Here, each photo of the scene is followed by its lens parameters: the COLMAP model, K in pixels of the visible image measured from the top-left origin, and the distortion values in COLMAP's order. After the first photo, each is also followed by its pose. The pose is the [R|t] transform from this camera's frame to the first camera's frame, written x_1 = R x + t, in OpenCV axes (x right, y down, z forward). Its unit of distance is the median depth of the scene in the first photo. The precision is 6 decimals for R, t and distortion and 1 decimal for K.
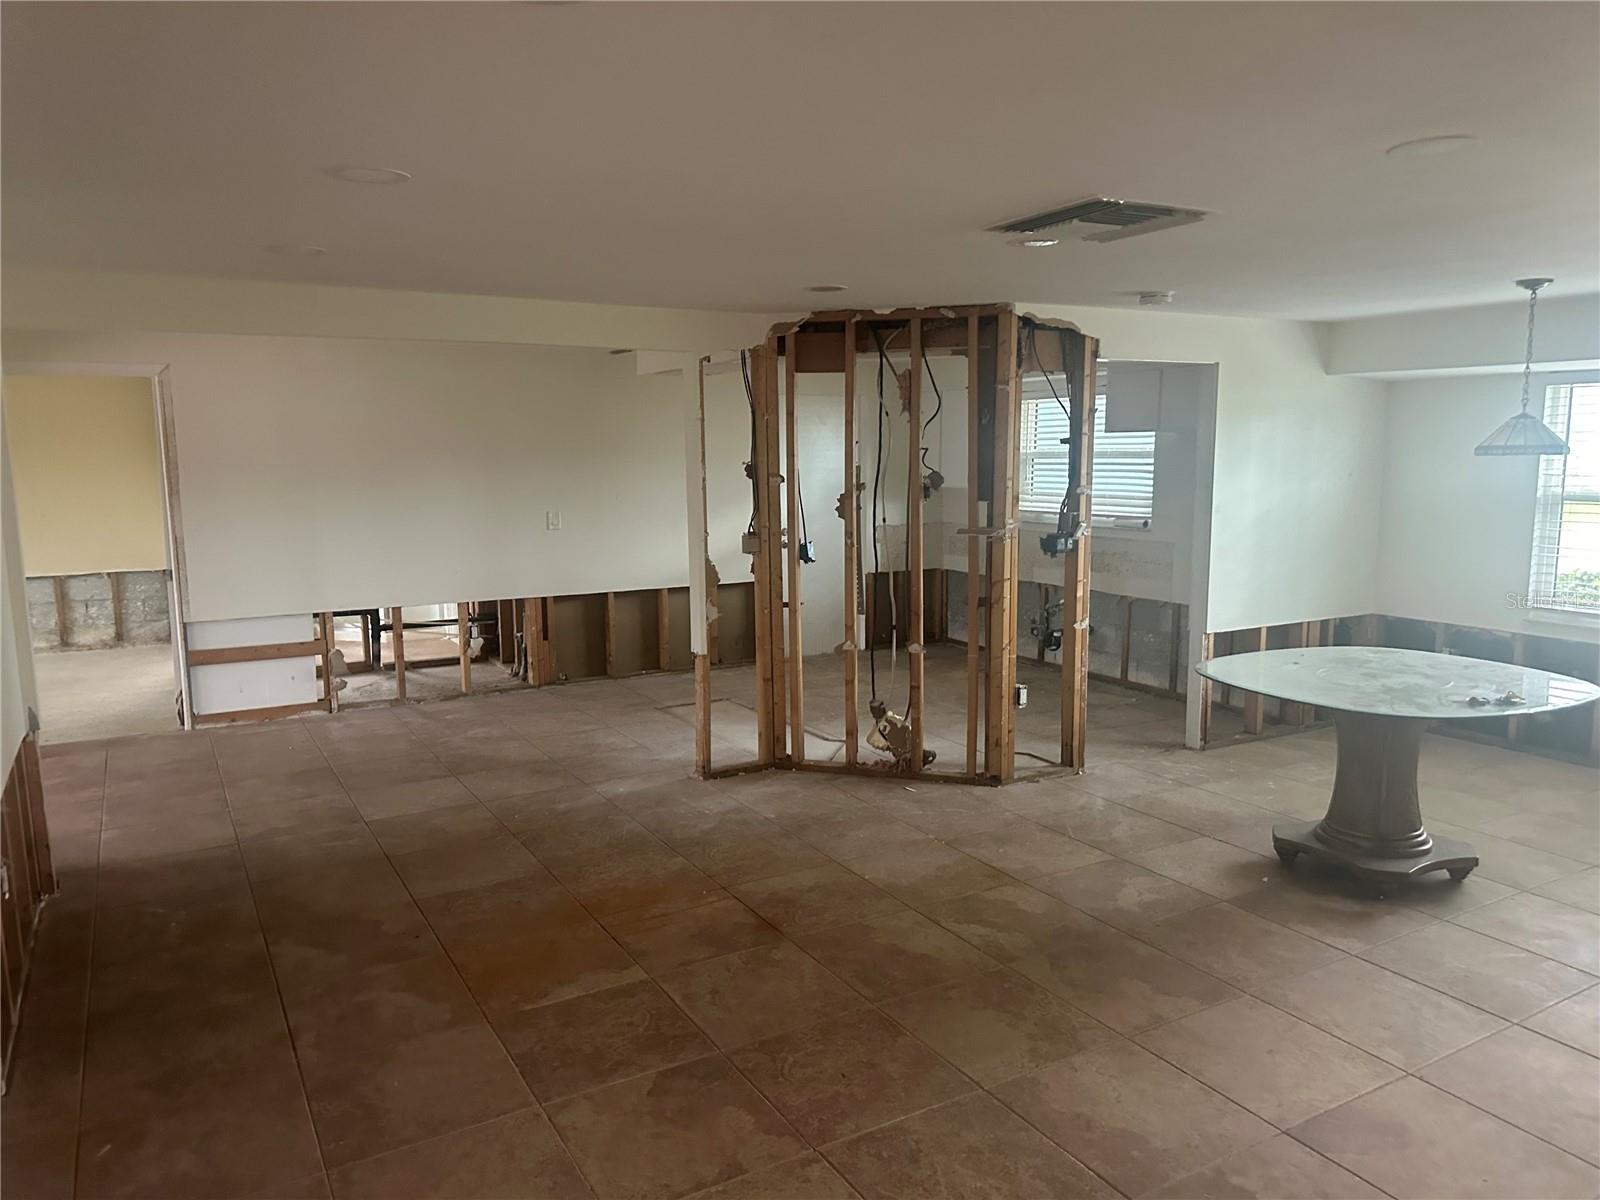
lens RADIAL K [[1140.9, 0, 800.0], [0, 1140.9, 600.0], [0, 0, 1]] dist [0.012575, -0.000177]
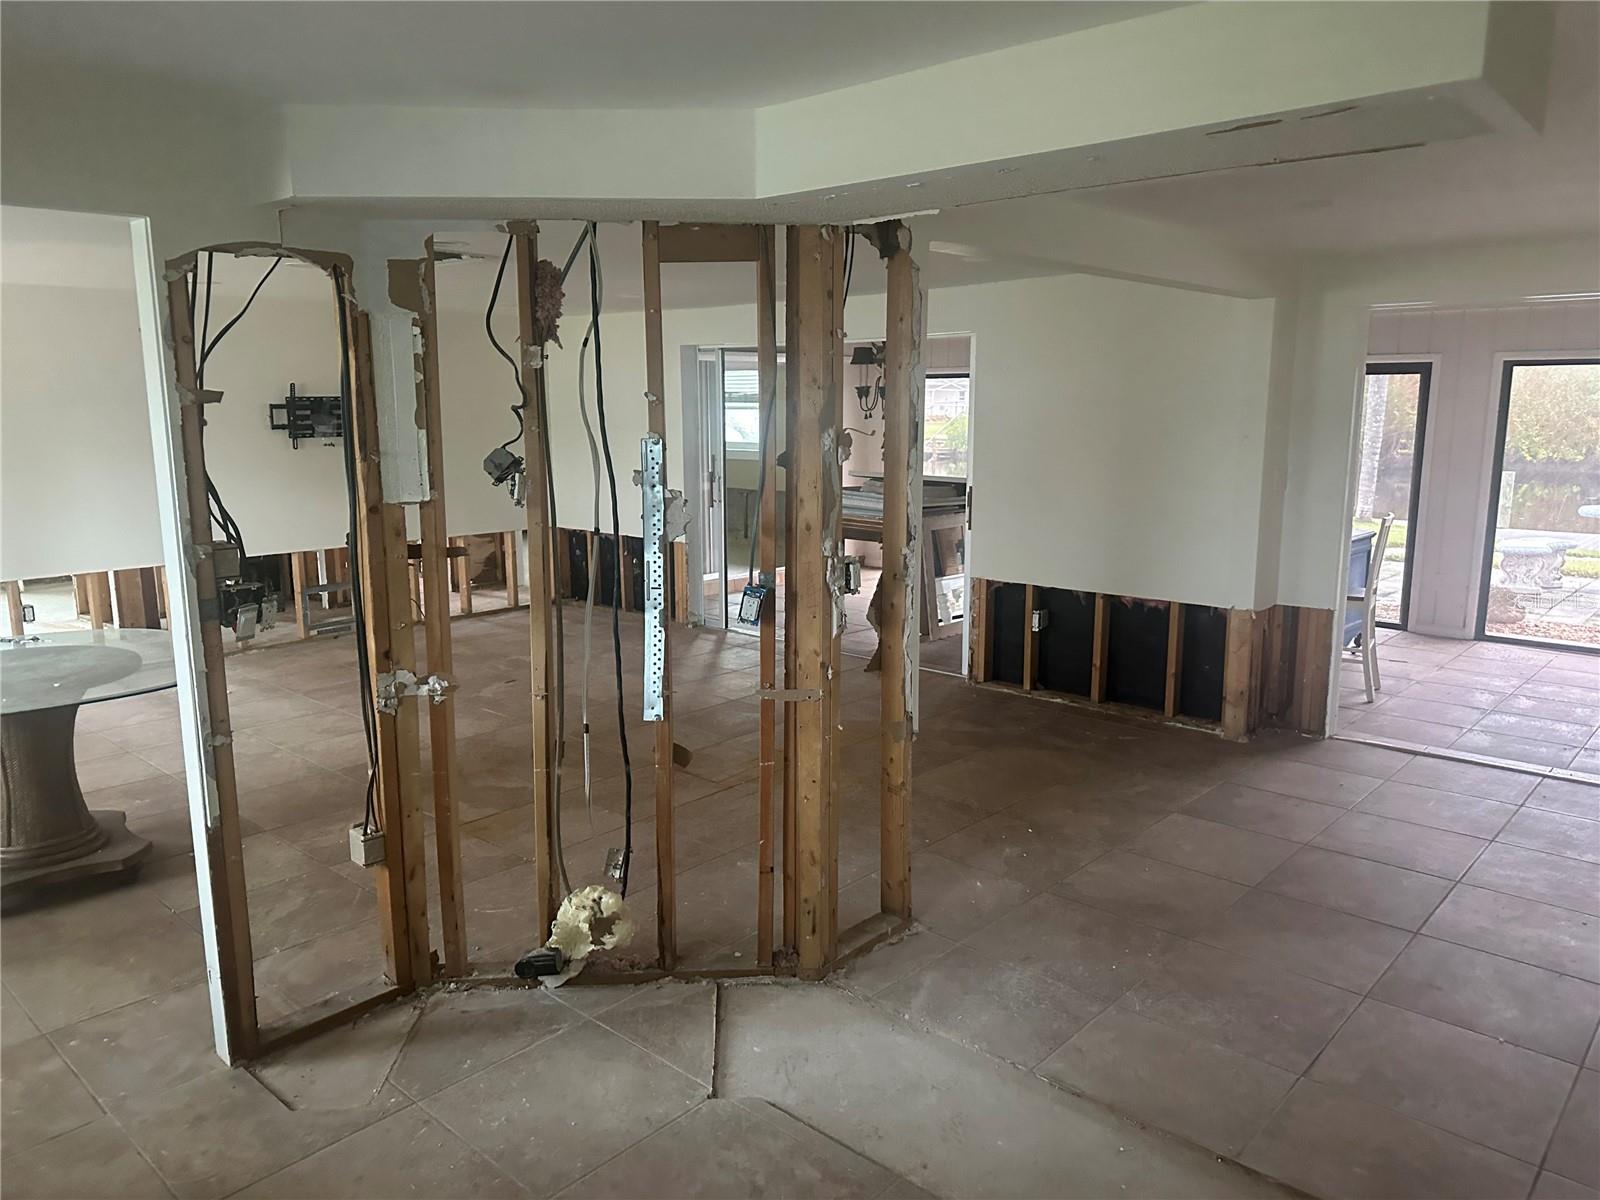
lens RADIAL K [[1140.9, 0, 800.0], [0, 1140.9, 600.0], [0, 0, 1]] dist [0.012575, -0.000177]
pose [[-0.954859, 0.061358, -0.290655, 0.145020], [-0.032150, 0.951343, 0.306451, -0.216376], [0.295316, 0.301962, -0.906426, 1.554389]]
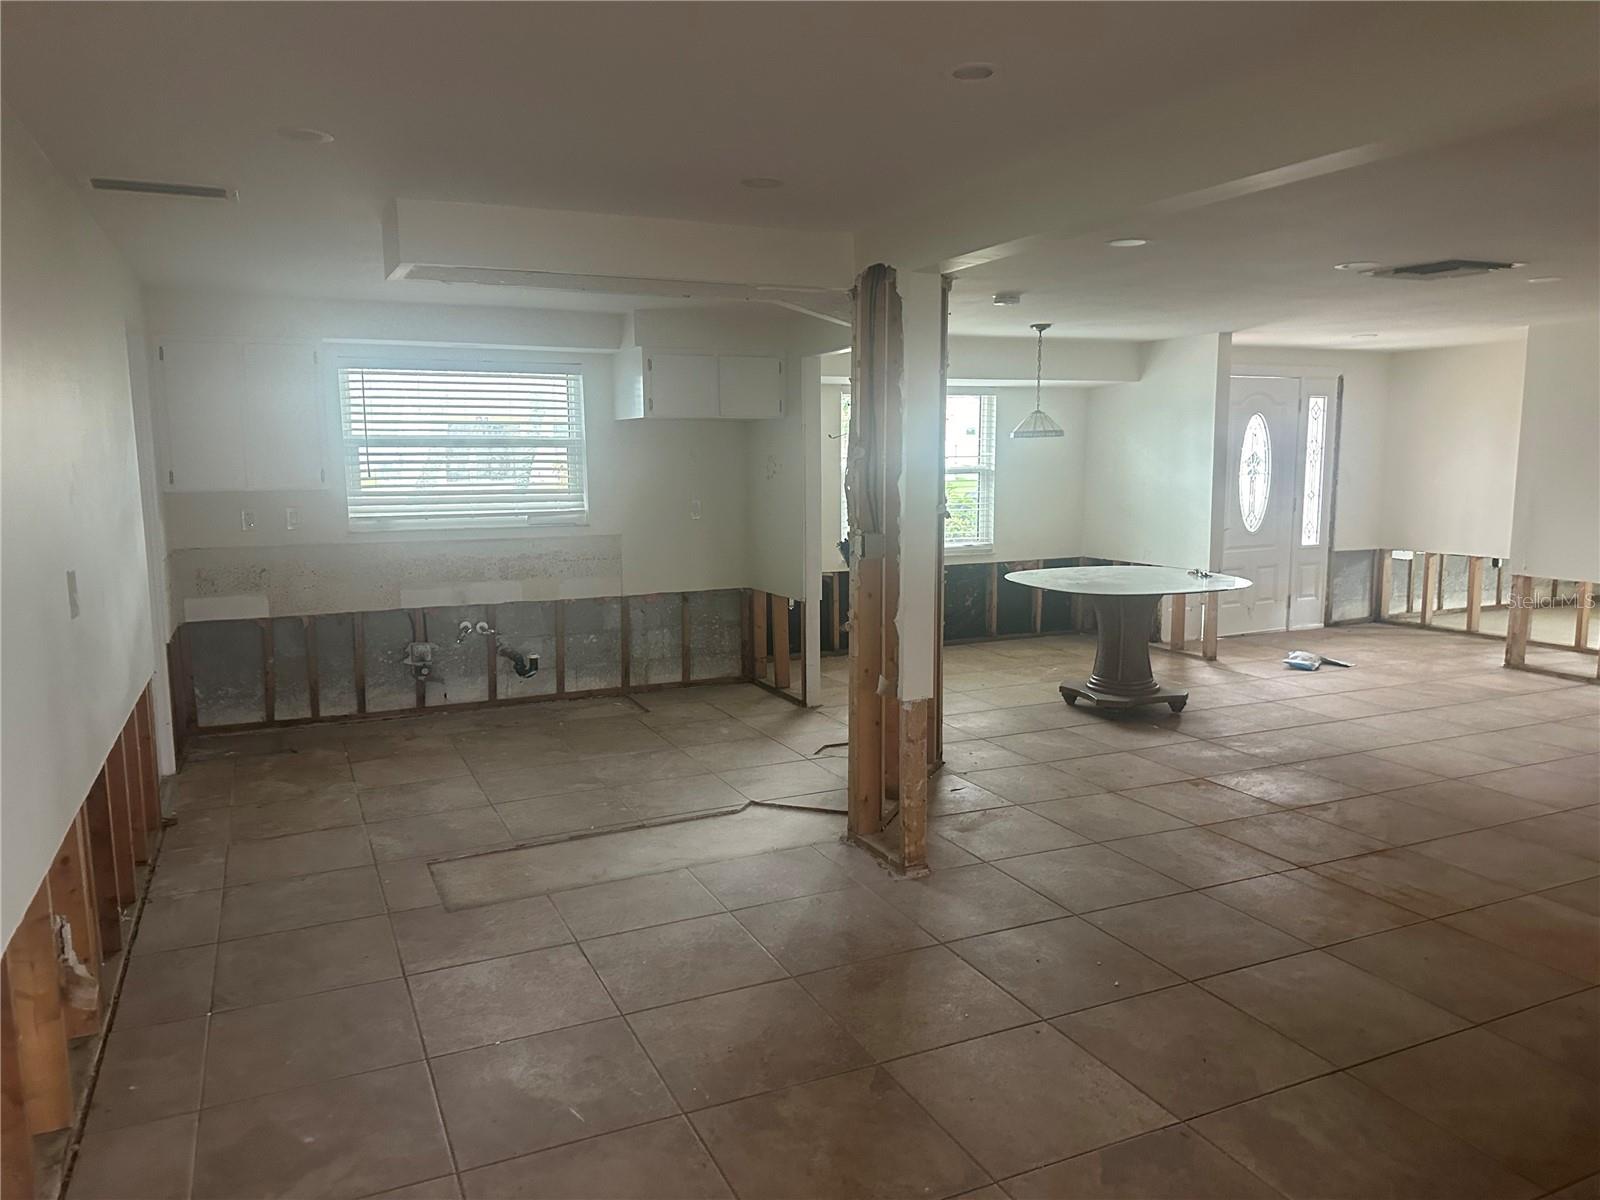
lens RADIAL K [[1140.9, 0, 800.0], [0, 1140.9, 600.0], [0, 0, 1]] dist [0.012575, -0.000177]
pose [[0.094740, -0.135227, 0.986275, -0.817586], [0.139521, 0.982756, 0.121343, -0.121032], [-0.985677, 0.126110, 0.111973, 0.998450]]
